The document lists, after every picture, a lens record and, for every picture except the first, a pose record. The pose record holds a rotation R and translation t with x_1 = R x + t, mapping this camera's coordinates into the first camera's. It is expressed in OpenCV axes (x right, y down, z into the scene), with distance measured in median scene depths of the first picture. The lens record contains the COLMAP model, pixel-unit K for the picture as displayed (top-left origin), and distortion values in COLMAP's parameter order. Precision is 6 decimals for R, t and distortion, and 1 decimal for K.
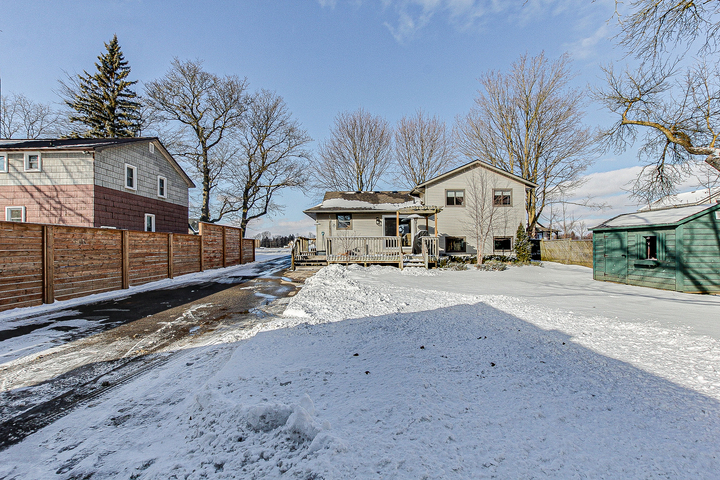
lens RADIAL K [[330.1, 0, 358.8], [0, 330.1, 242.1], [0, 0, 1]] dist [-0.005264, -0.000335]
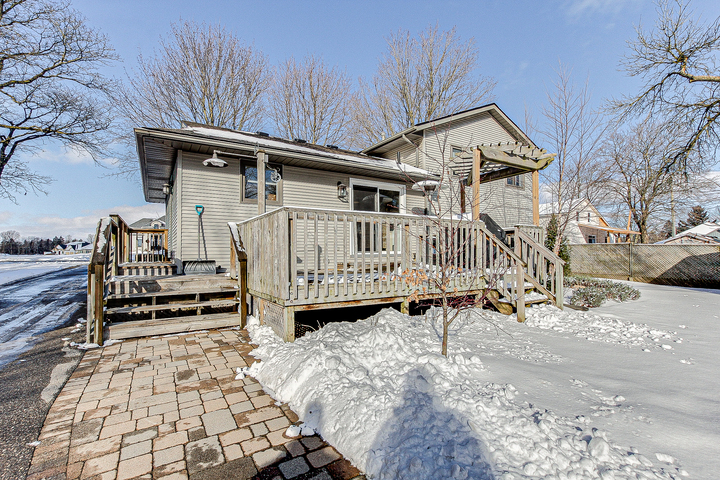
lens RADIAL K [[330.1, 0, 361.3], [0, 330.1, 244.8], [0, 0, 1]] dist [-0.005264, -0.000335]
pose [[0.855437, 0.014347, 0.517708, -0.140513], [-0.007554, 0.999856, -0.015228, 0.013619], [-0.517852, 0.009116, 0.855422, 0.612195]]
